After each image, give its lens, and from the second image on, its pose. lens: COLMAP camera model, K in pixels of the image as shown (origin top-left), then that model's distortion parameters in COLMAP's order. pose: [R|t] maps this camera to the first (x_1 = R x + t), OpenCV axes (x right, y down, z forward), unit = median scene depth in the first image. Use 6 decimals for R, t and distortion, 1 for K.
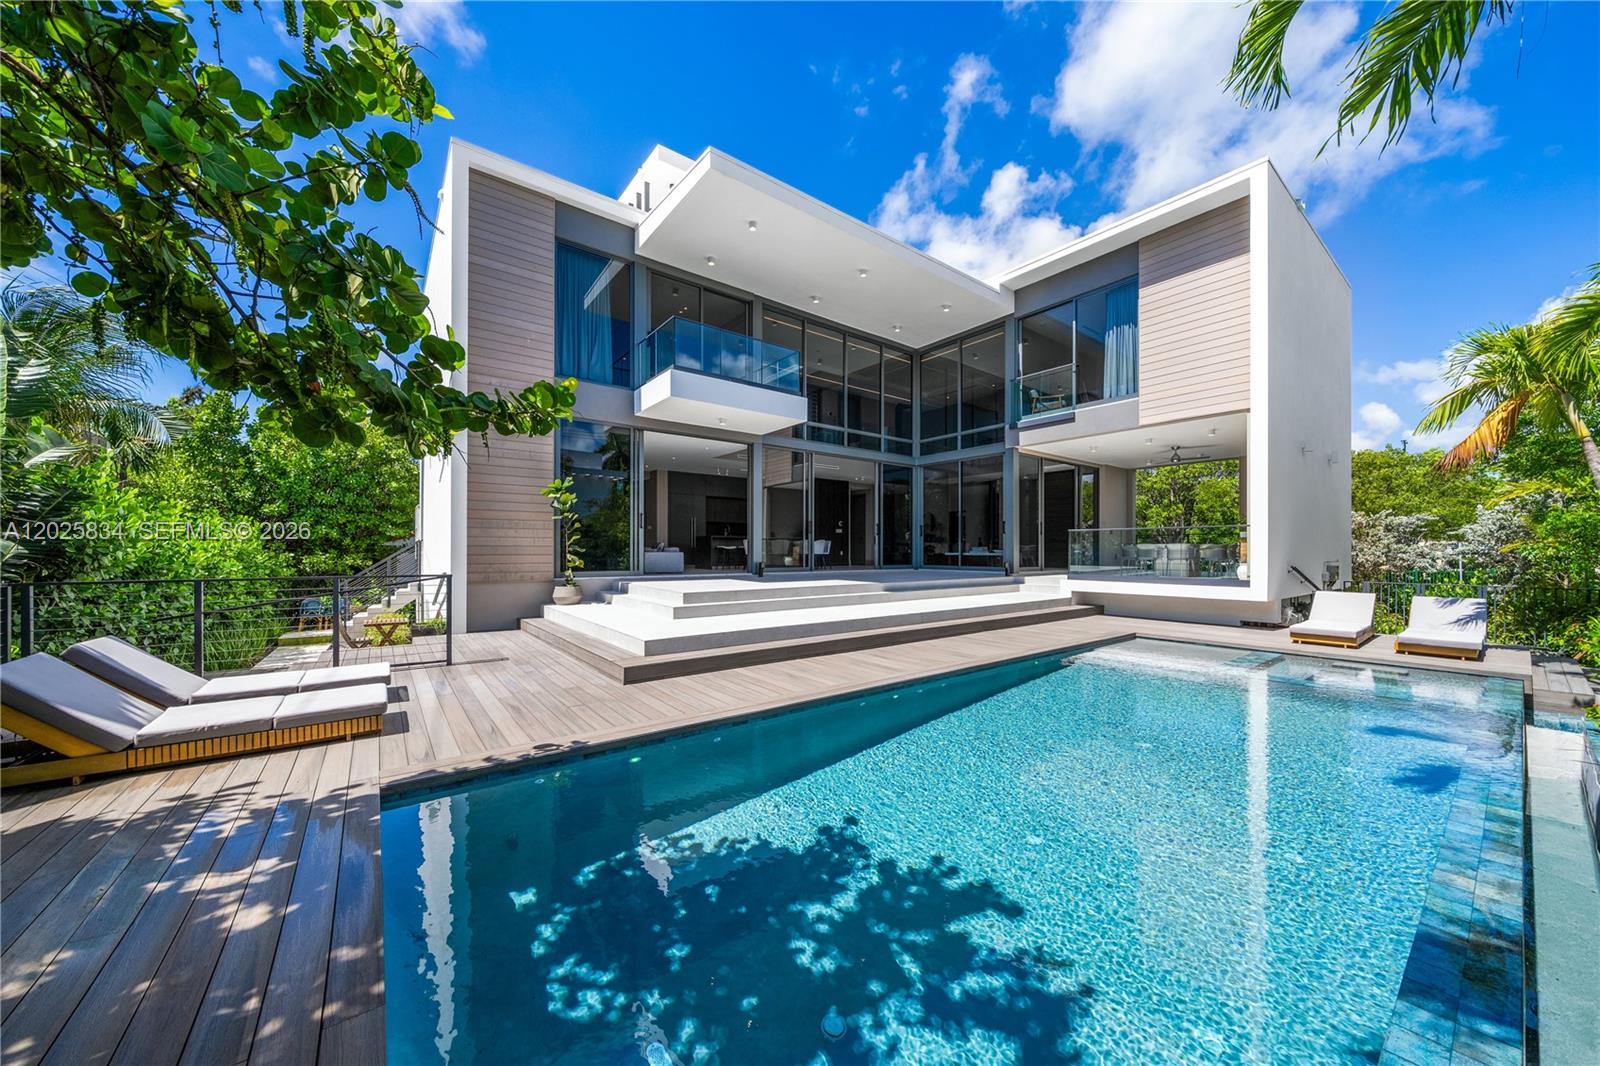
lens RADIAL K [[557.3, 0, 797.2], [0, 557.3, 542.5], [0, 0, 1]] dist [-0.000233, -0.000282]
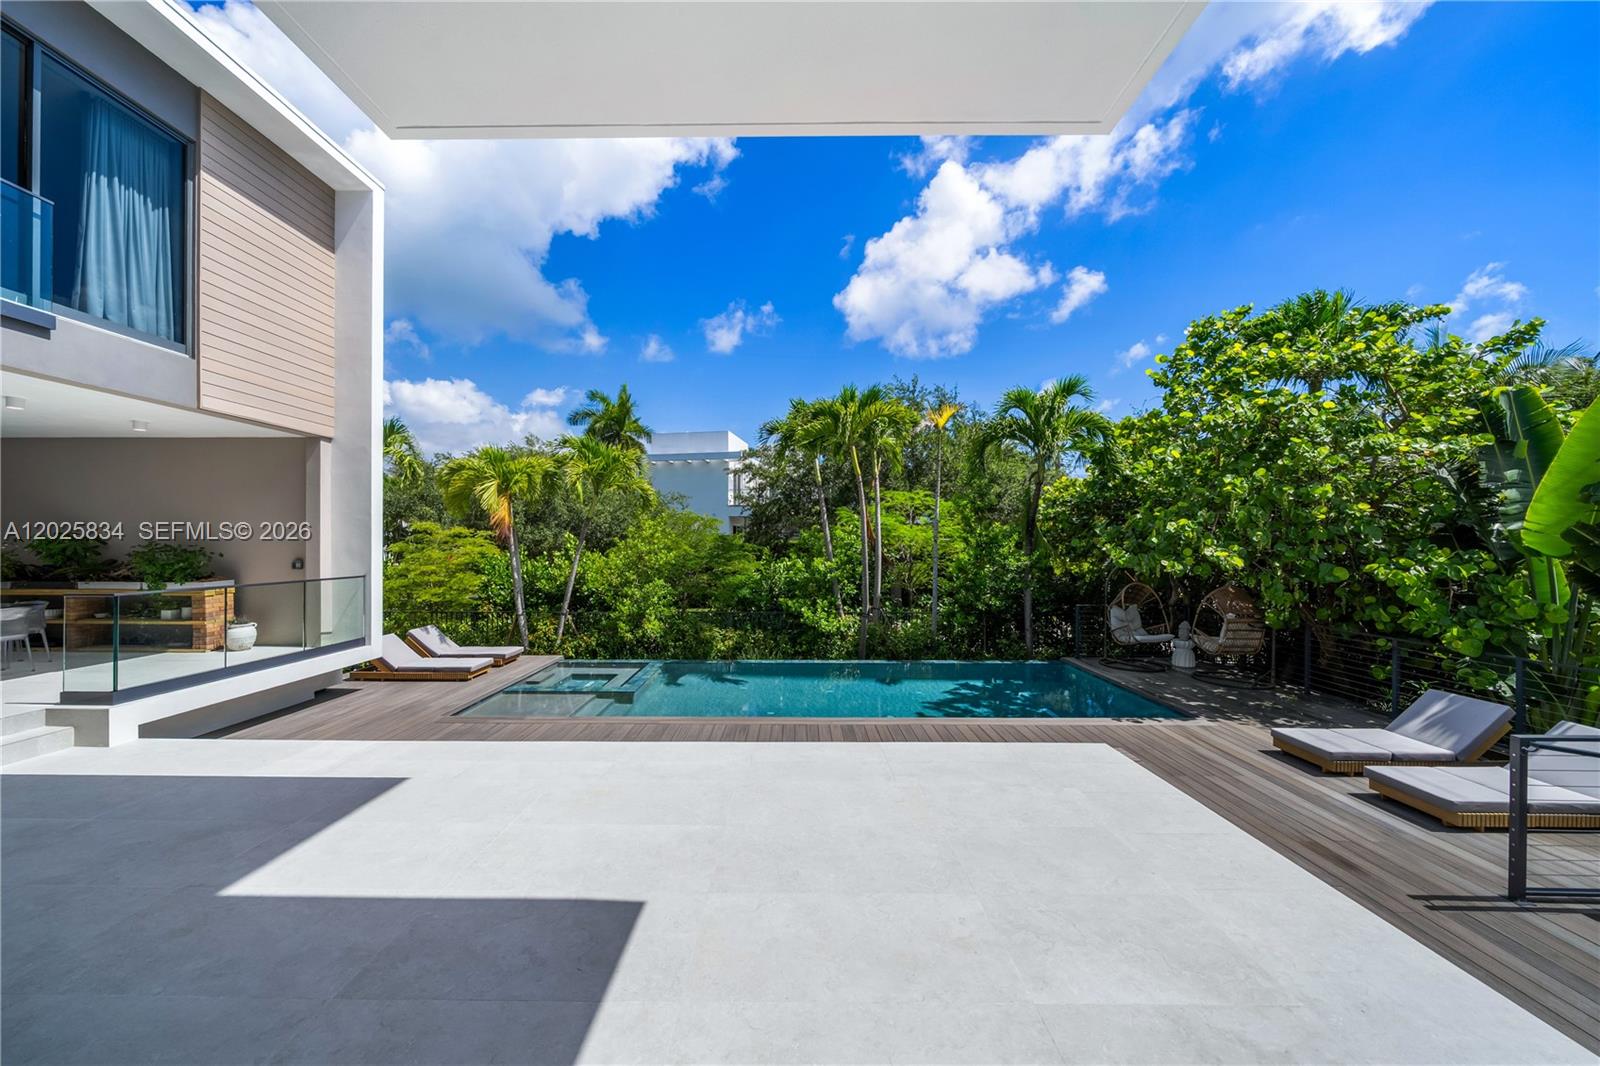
lens RADIAL K [[557.3, 0, 797.2], [0, 557.3, 542.5], [0, 0, 1]] dist [-0.000233, -0.000282]
pose [[-0.788259, 0.001824, 0.615341, -0.694809], [-0.012661, 0.999736, -0.019183, -0.191331], [-0.615213, -0.022912, -0.788028, 3.140923]]
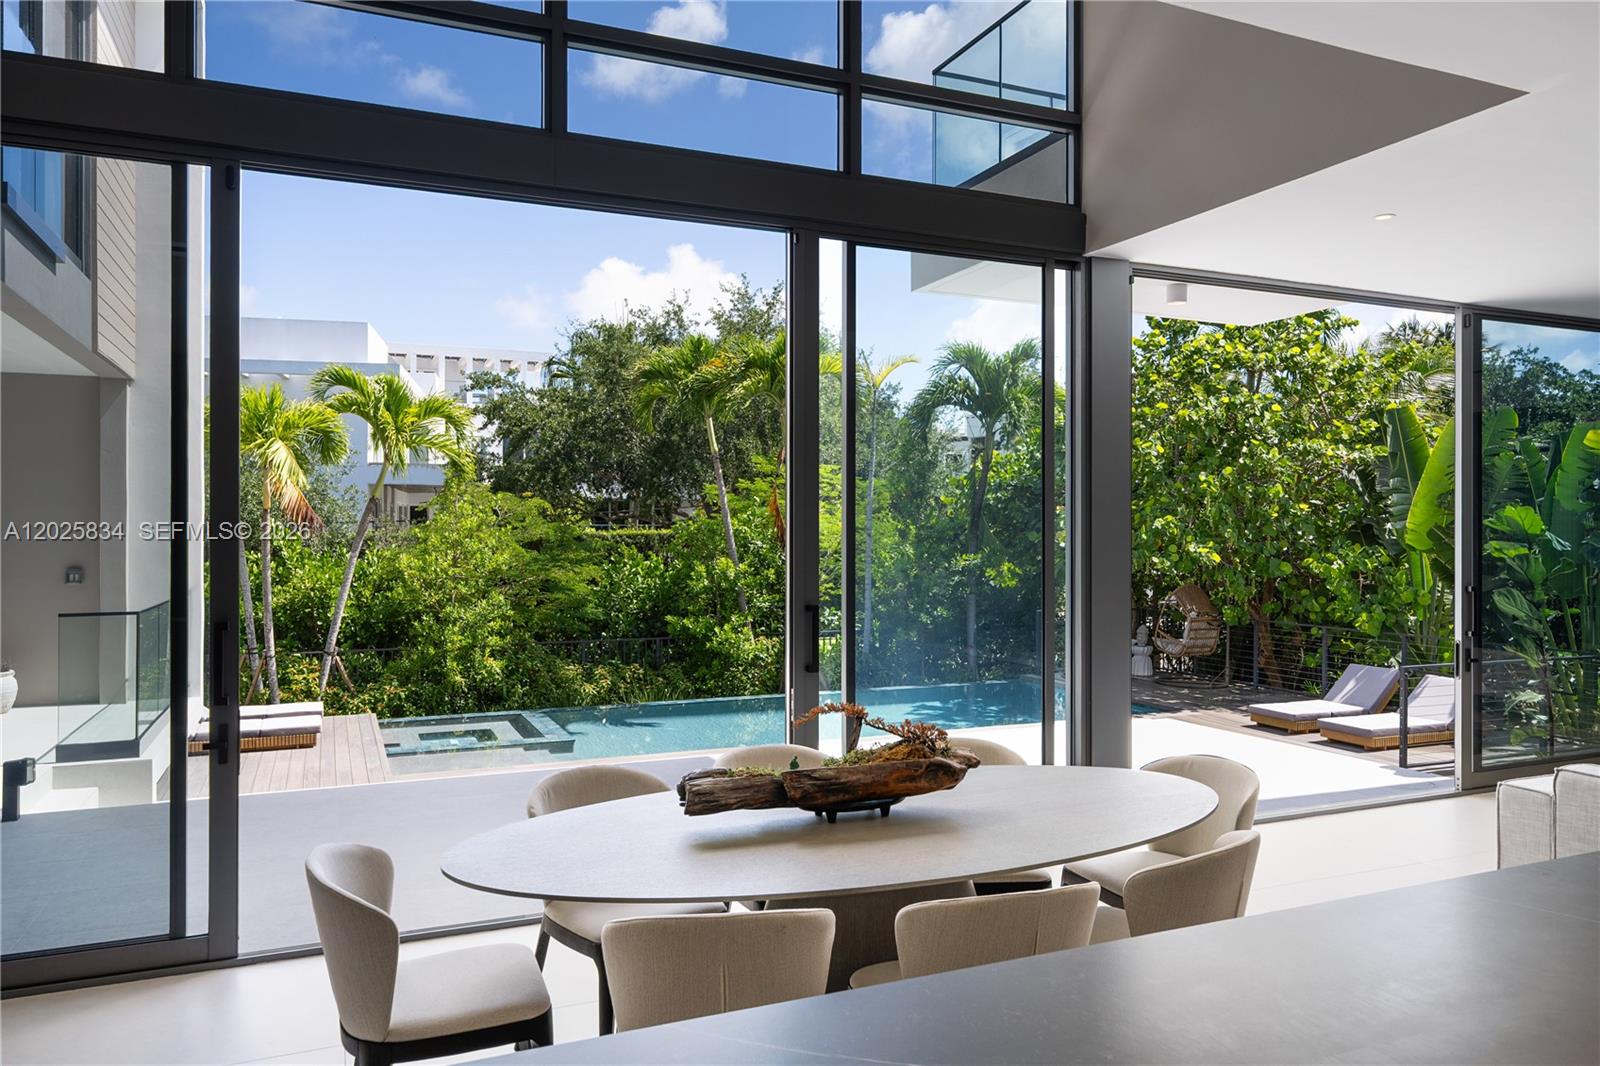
lens RADIAL K [[1087.7, 0, 800.0], [0, 1087.7, 533.0], [0, 0, 1]] dist [-0.001267, 0.001782]
pose [[-0.968910, -0.000384, 0.247412, -0.265837], [-0.005559, 0.999780, -0.020217, -0.183105], [-0.247350, -0.020964, -0.968699, 4.725096]]
